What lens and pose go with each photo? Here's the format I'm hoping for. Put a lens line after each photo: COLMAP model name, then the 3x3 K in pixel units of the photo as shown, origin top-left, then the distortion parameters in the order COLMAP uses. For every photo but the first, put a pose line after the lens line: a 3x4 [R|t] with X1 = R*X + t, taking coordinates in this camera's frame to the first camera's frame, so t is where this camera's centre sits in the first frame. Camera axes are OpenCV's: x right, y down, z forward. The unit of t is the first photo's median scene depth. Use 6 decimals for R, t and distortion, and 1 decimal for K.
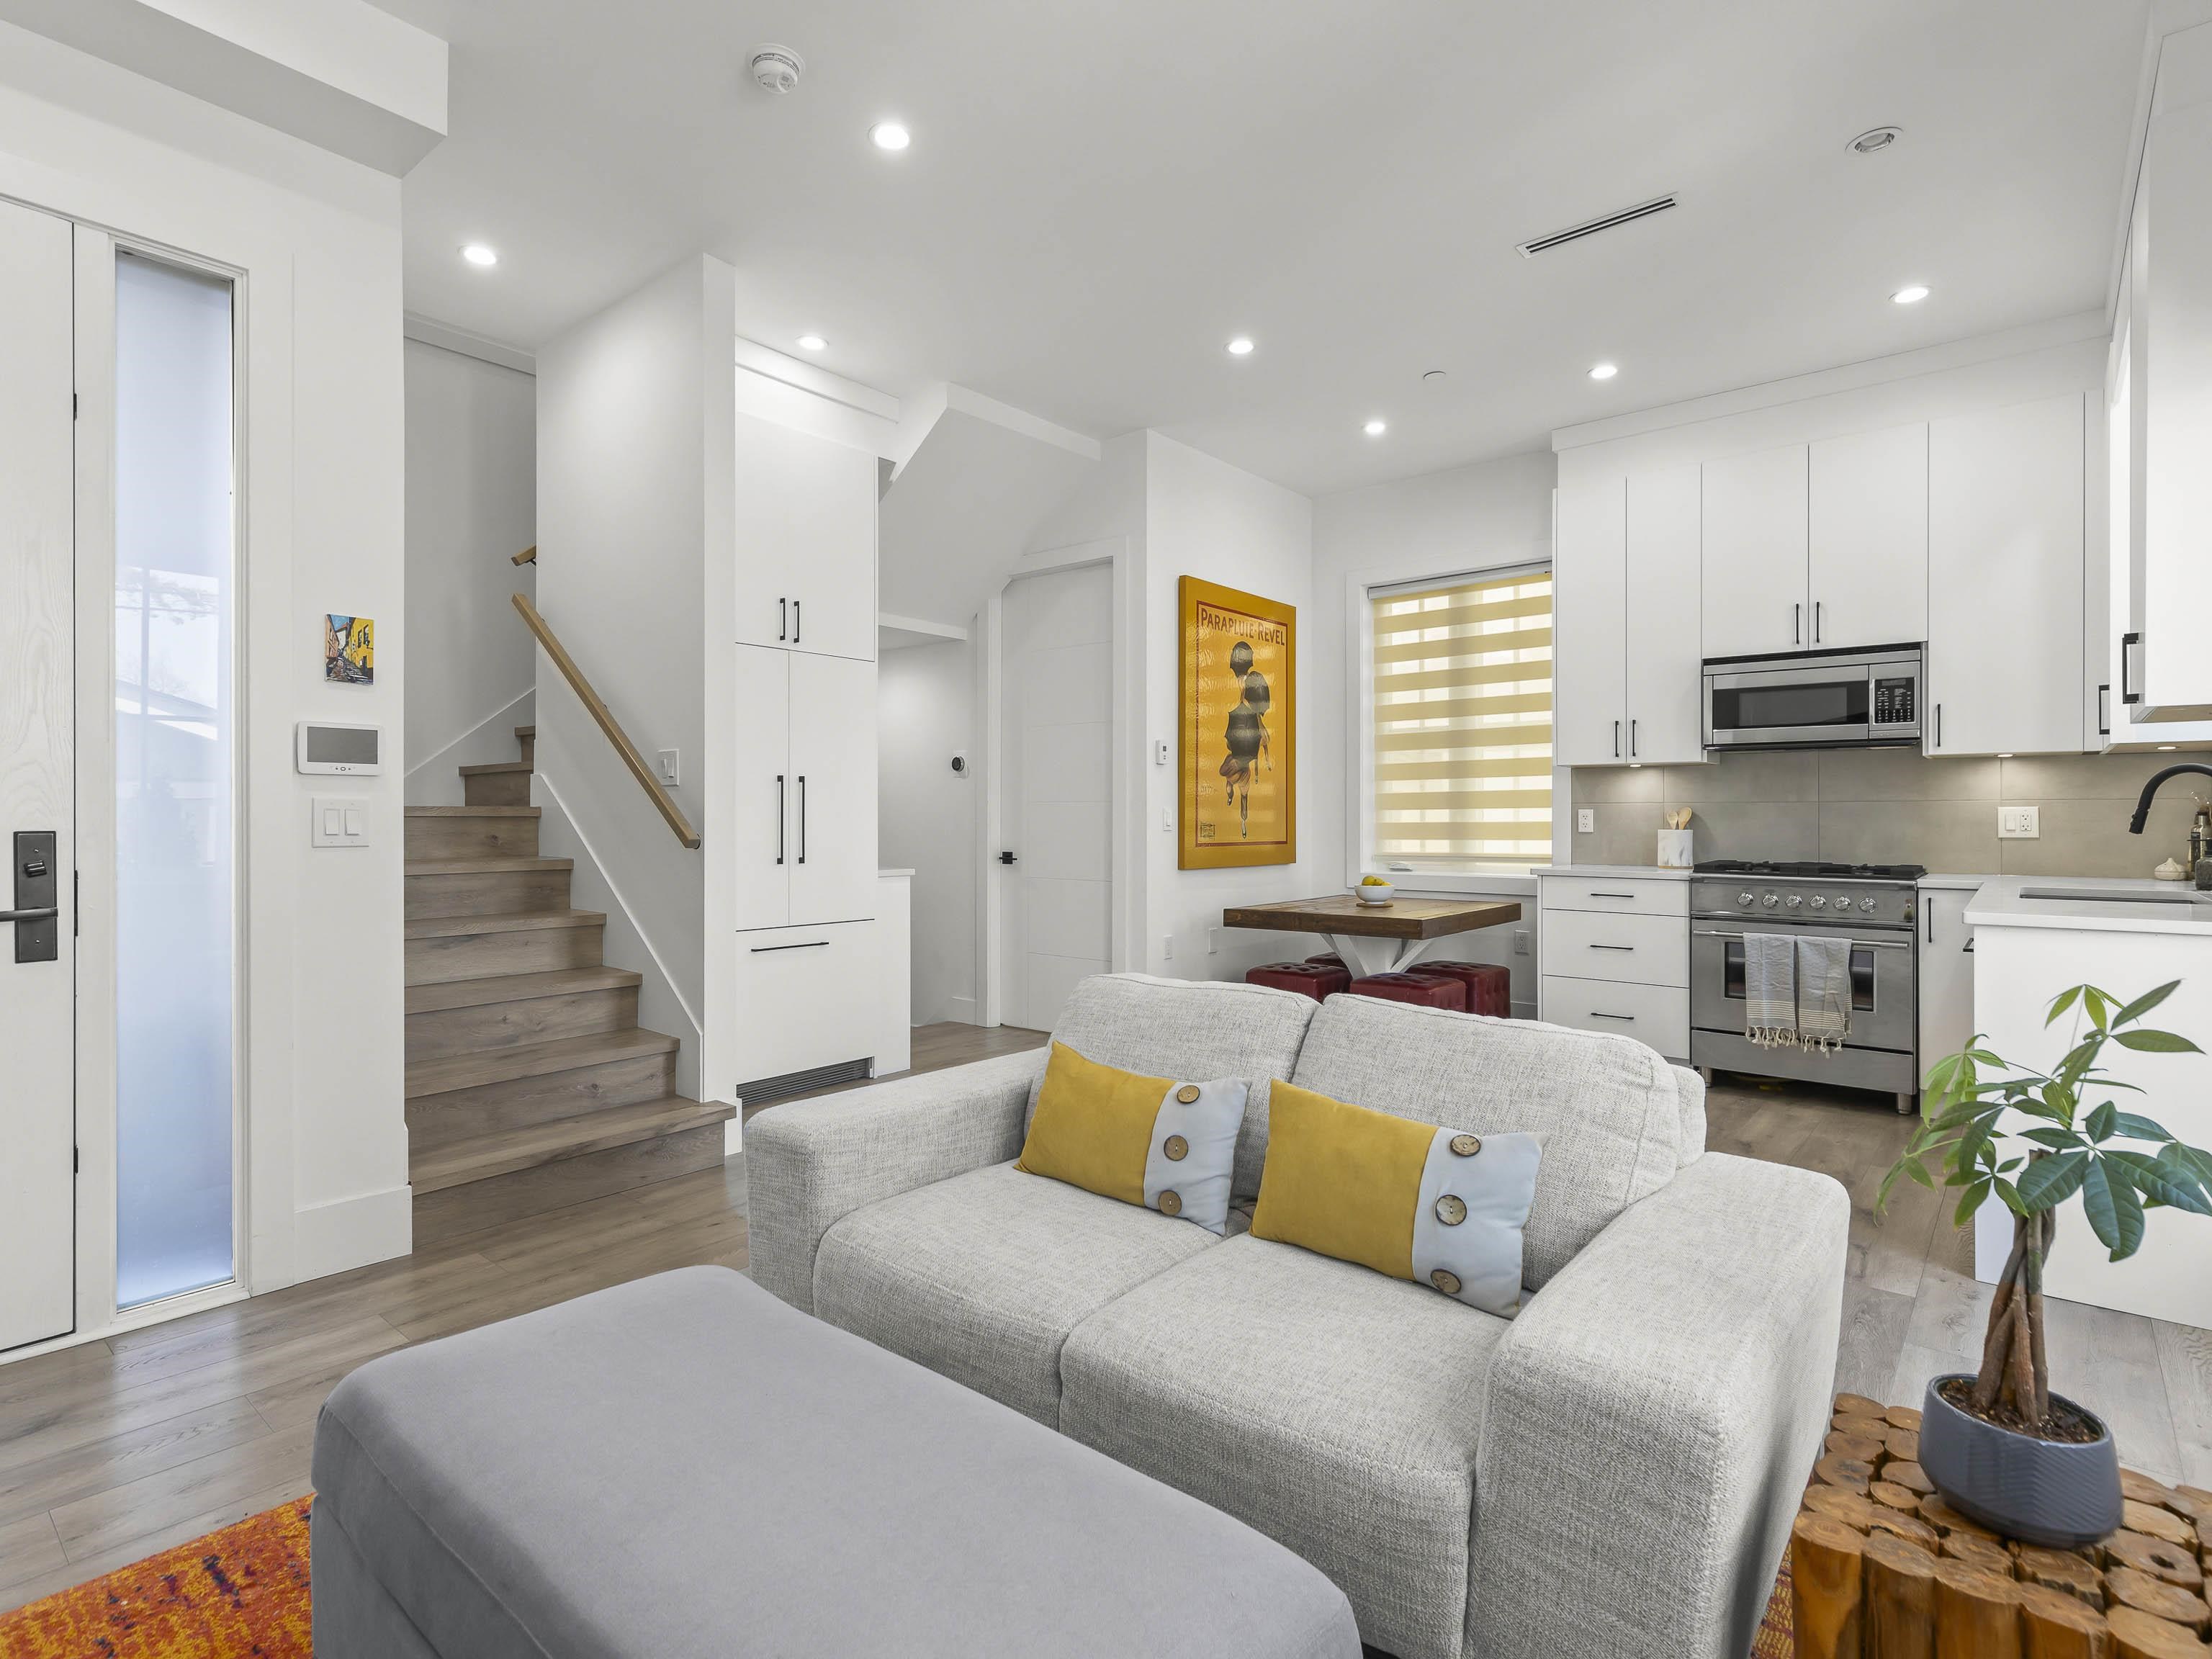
lens RADIAL K [[1079.2, 0, 1074.5], [0, 1079.2, 814.2], [0, 0, 1]] dist [0.000966, 0.000045]
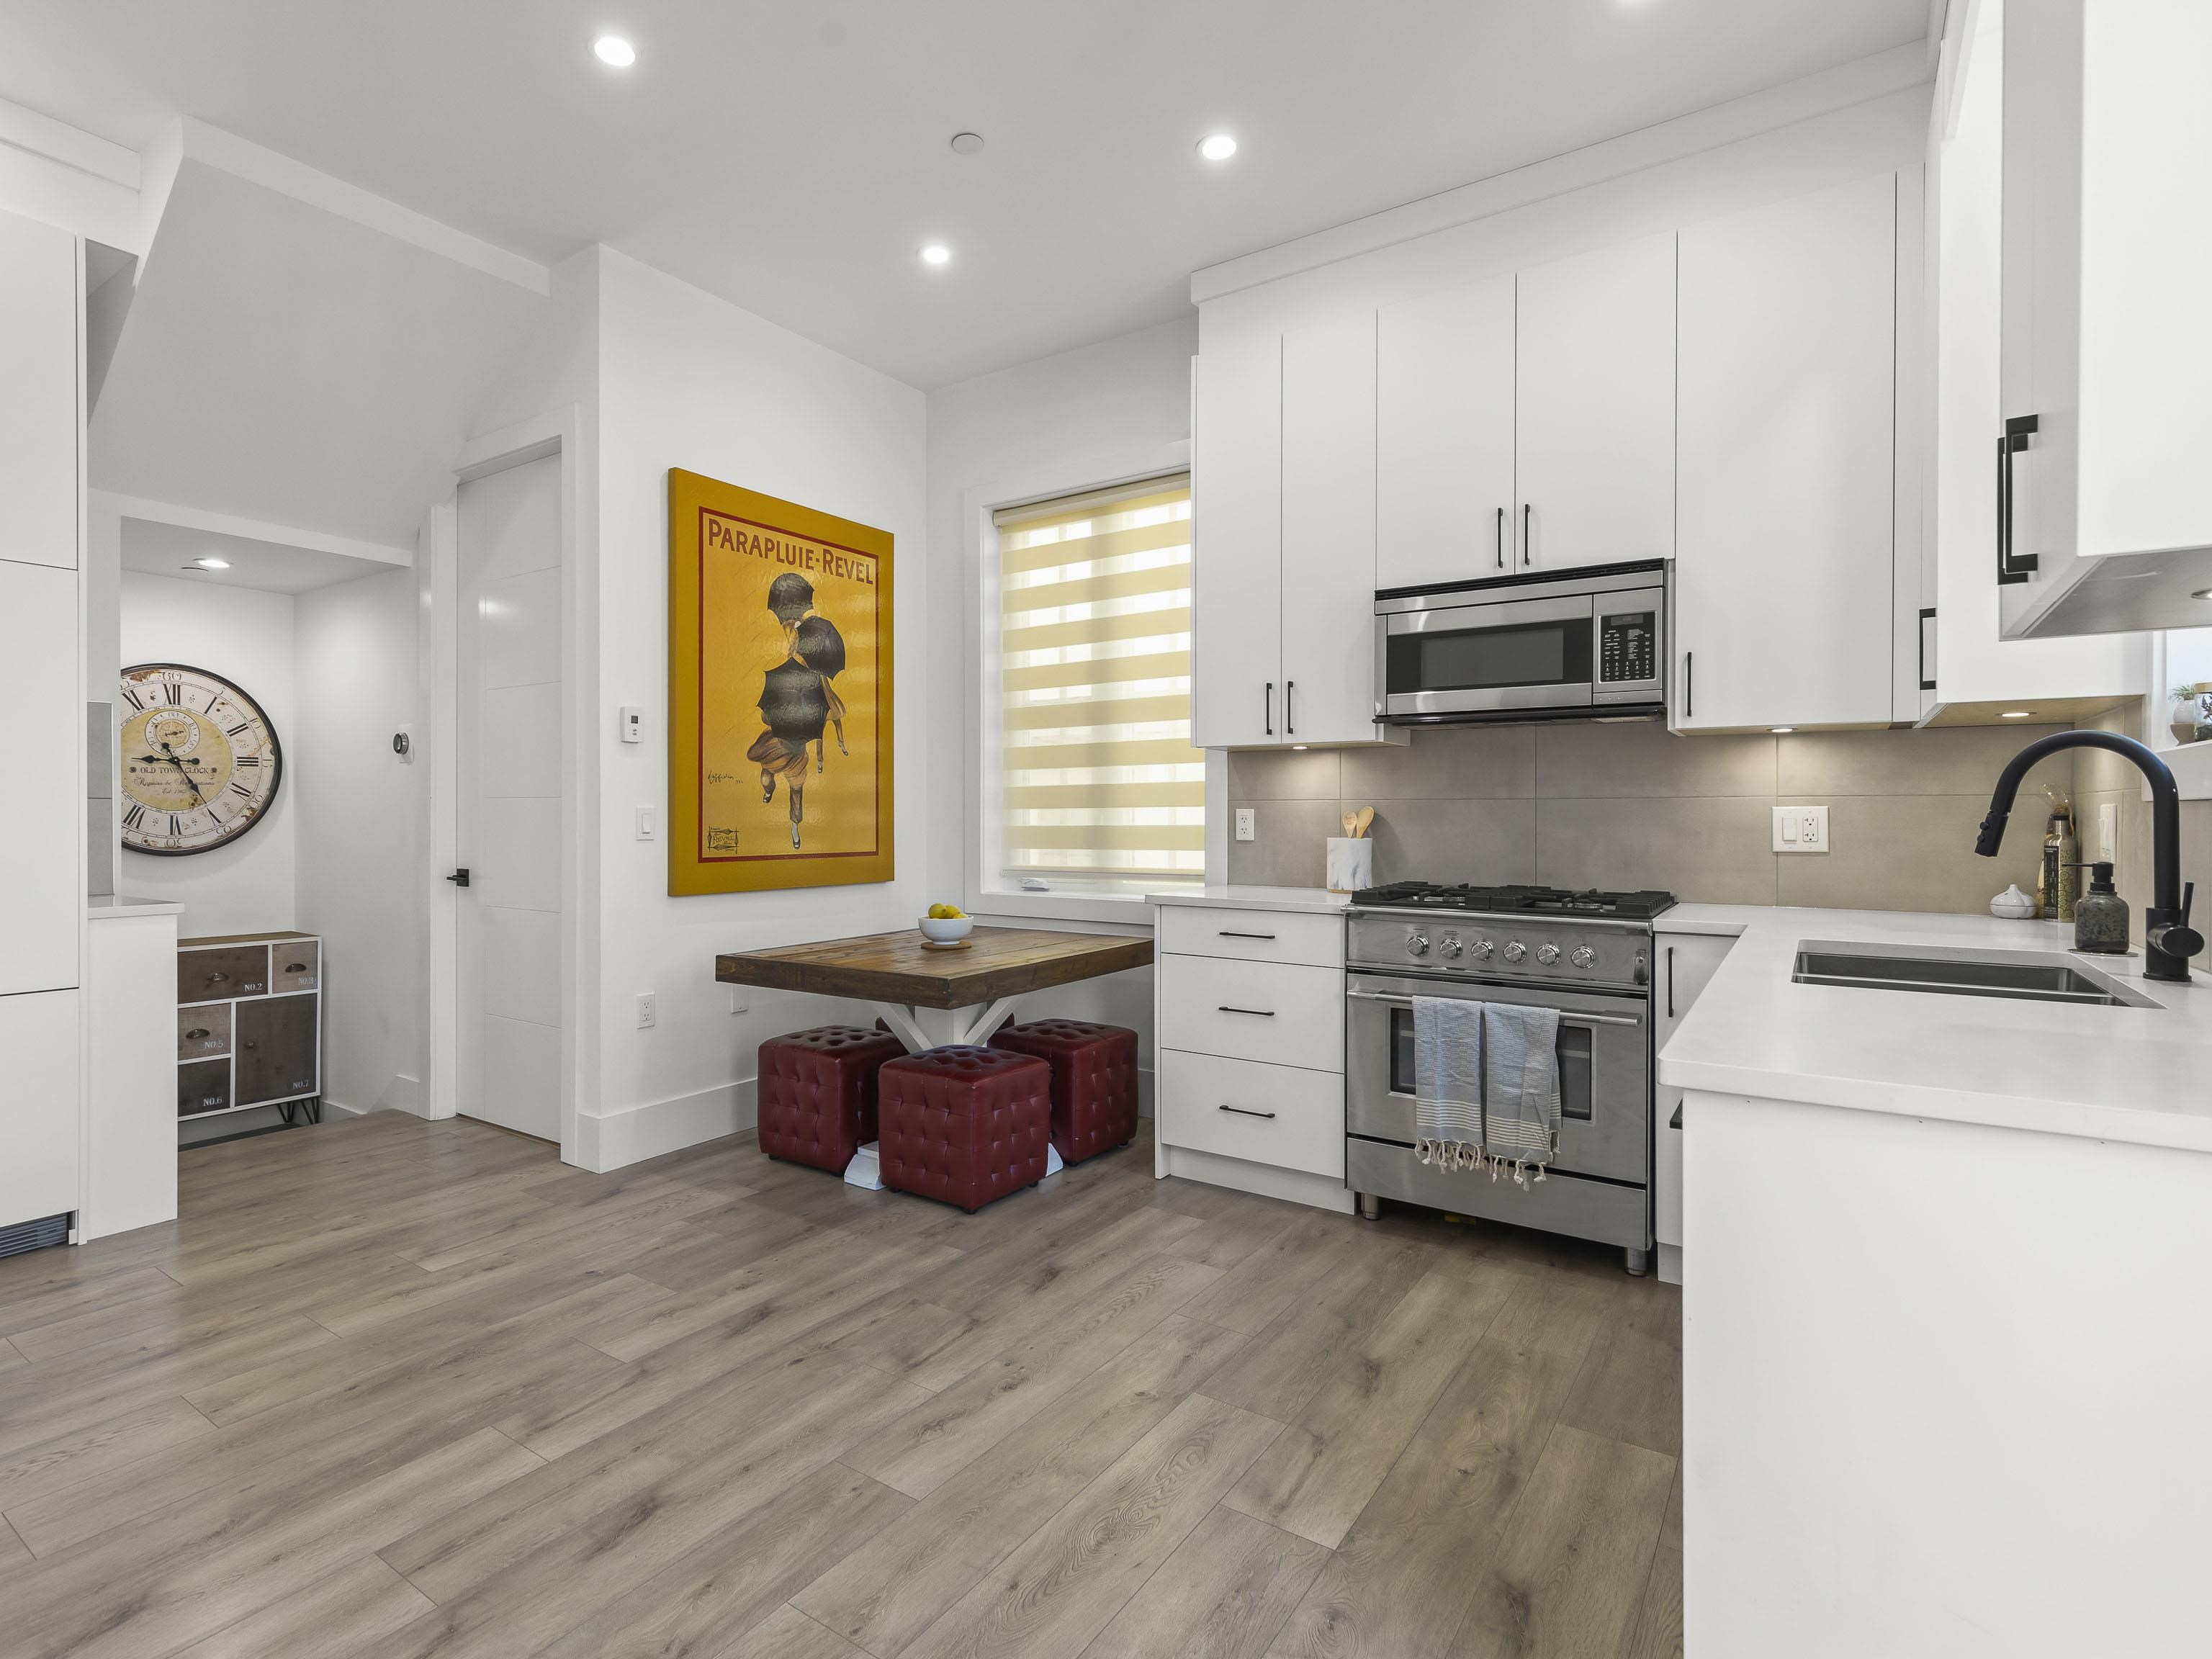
lens RADIAL K [[1109.8, 0, 1006.2], [0, 1109.8, 816.9], [0, 0, 1]] dist [0.004484, -0.000495]
pose [[0.995967, -0.001074, 0.089719, 0.280678], [0.000496, 0.999979, 0.006466, -0.004470], [-0.089724, -0.006396, 0.995946, 0.311680]]
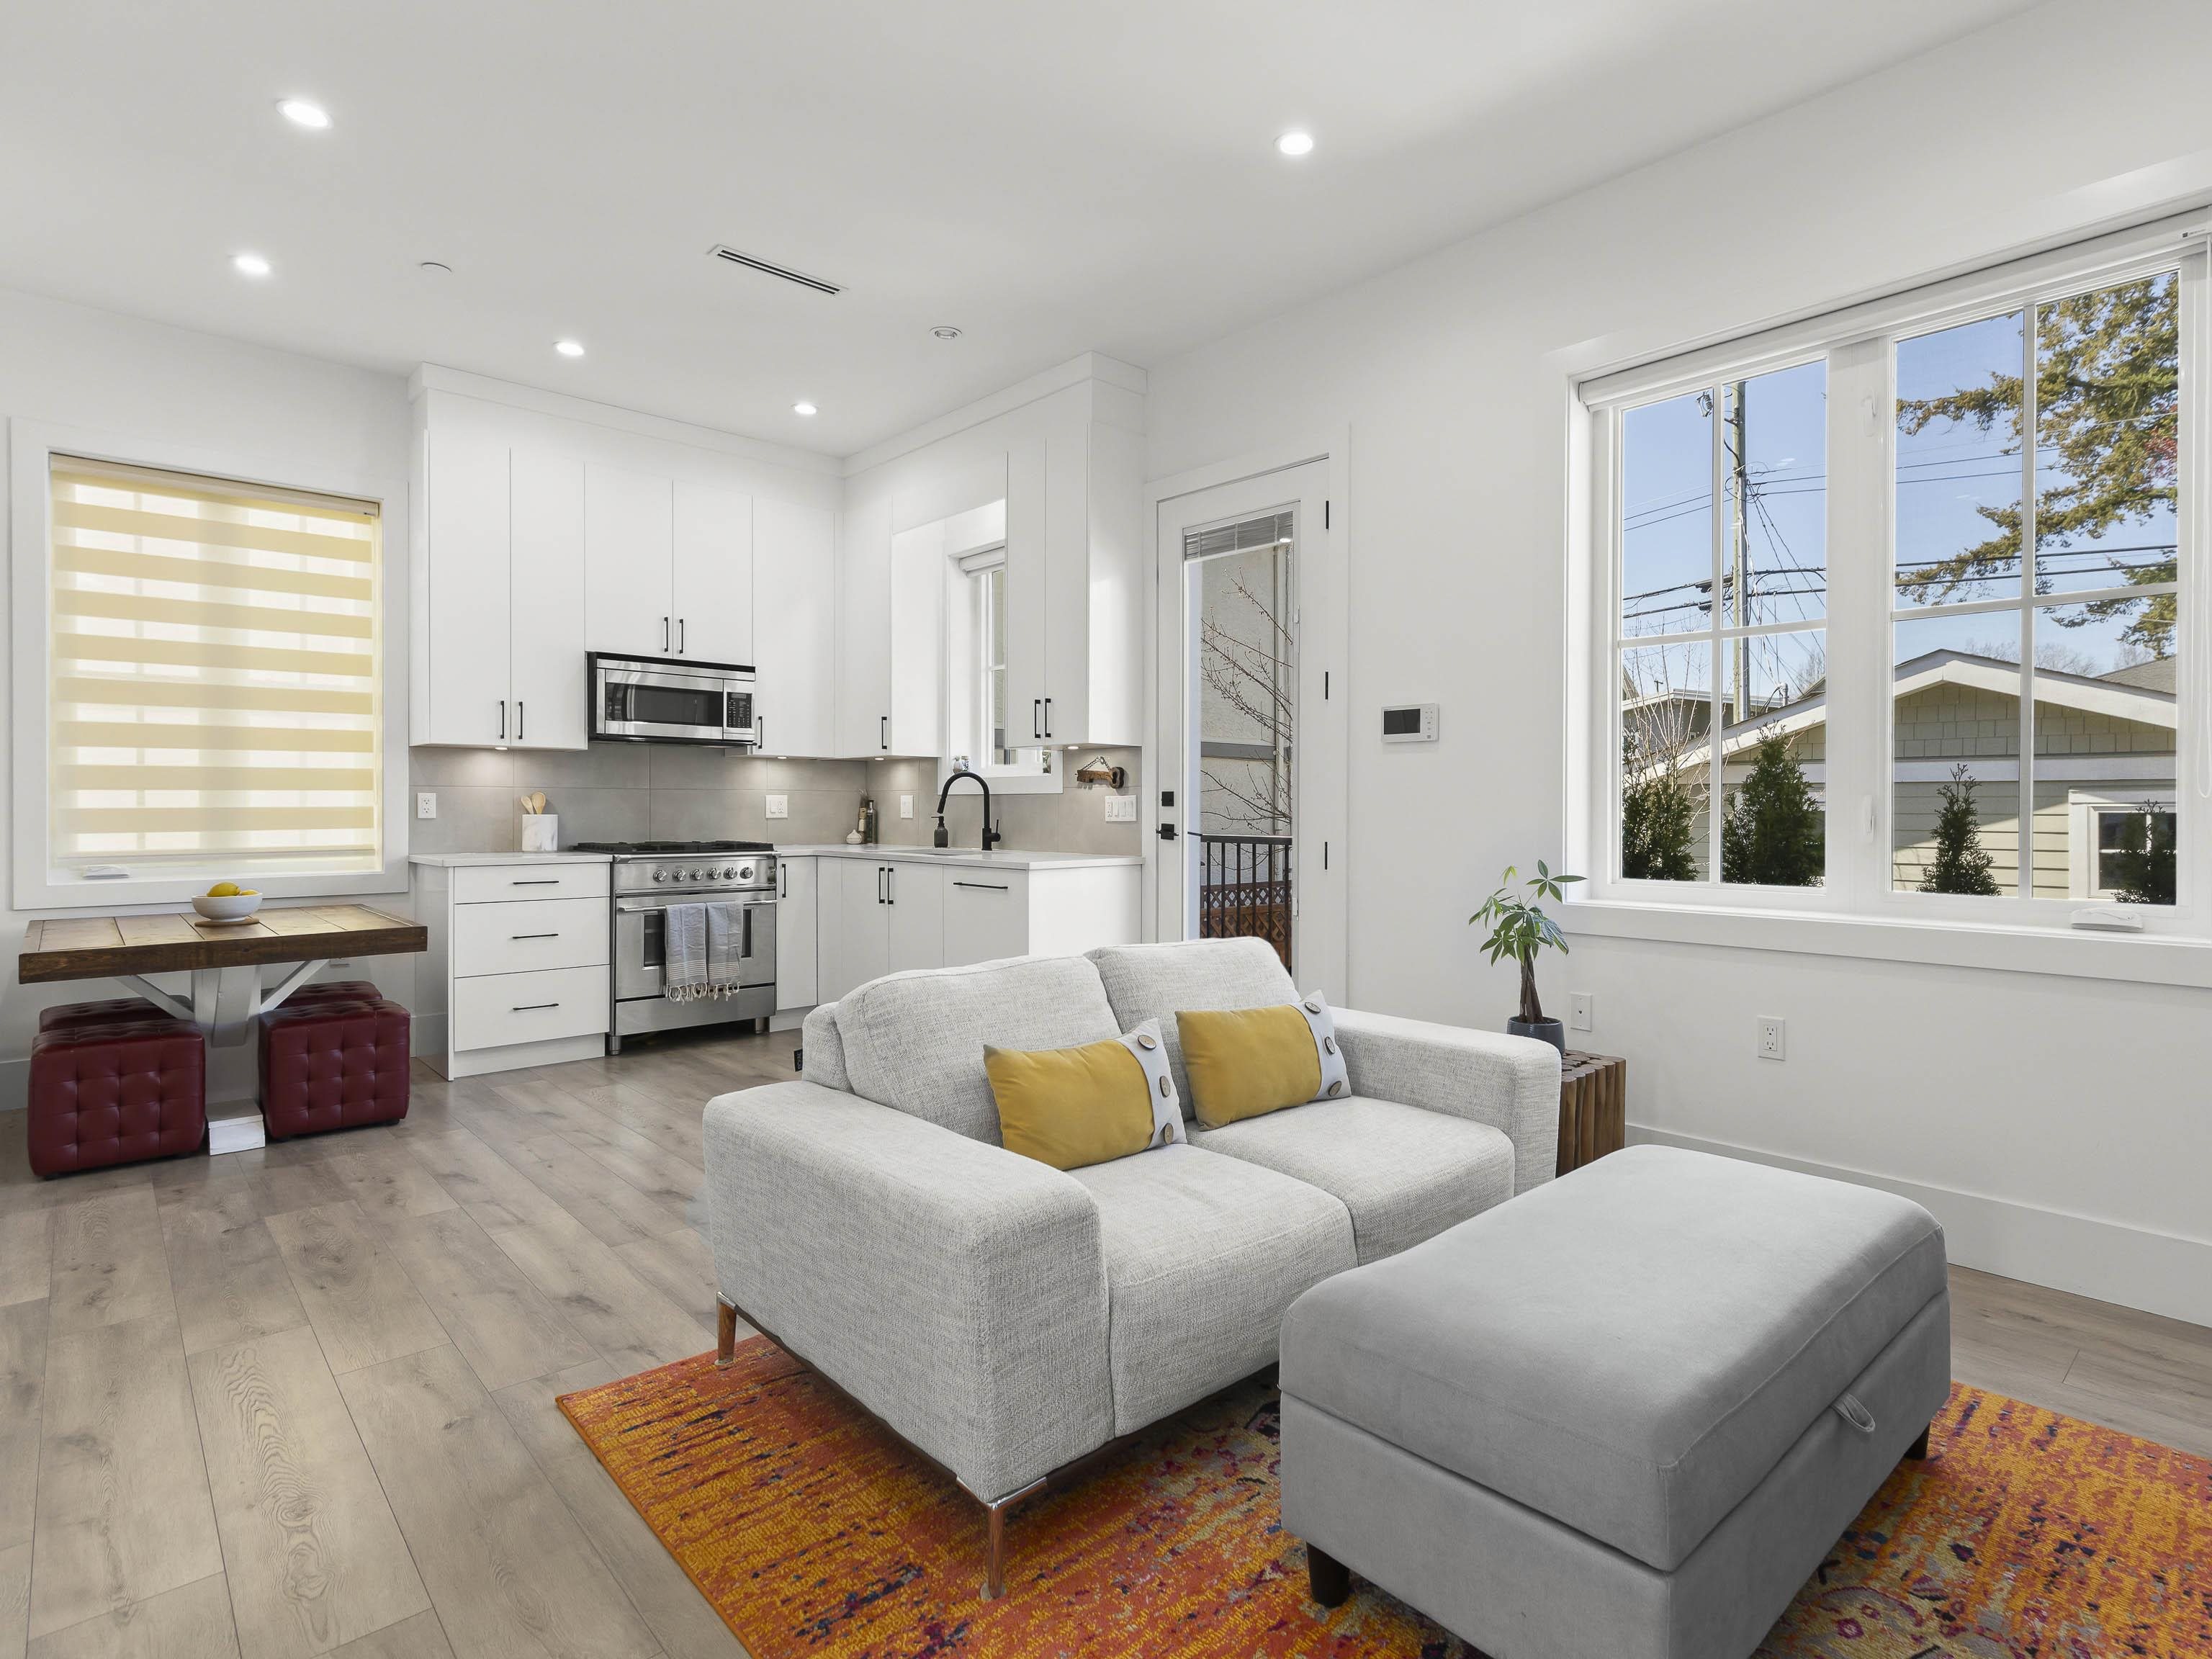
lens RADIAL K [[1125.3, 0, 1115.3], [0, 1125.3, 809.4], [0, 0, 1]] dist [0.002883, 0.000385]
pose [[0.129423, -0.003577, 0.991583, -0.434940], [-0.005885, 0.999973, 0.004375, 0.001884], [-0.991572, -0.006402, 0.129399, 0.349785]]
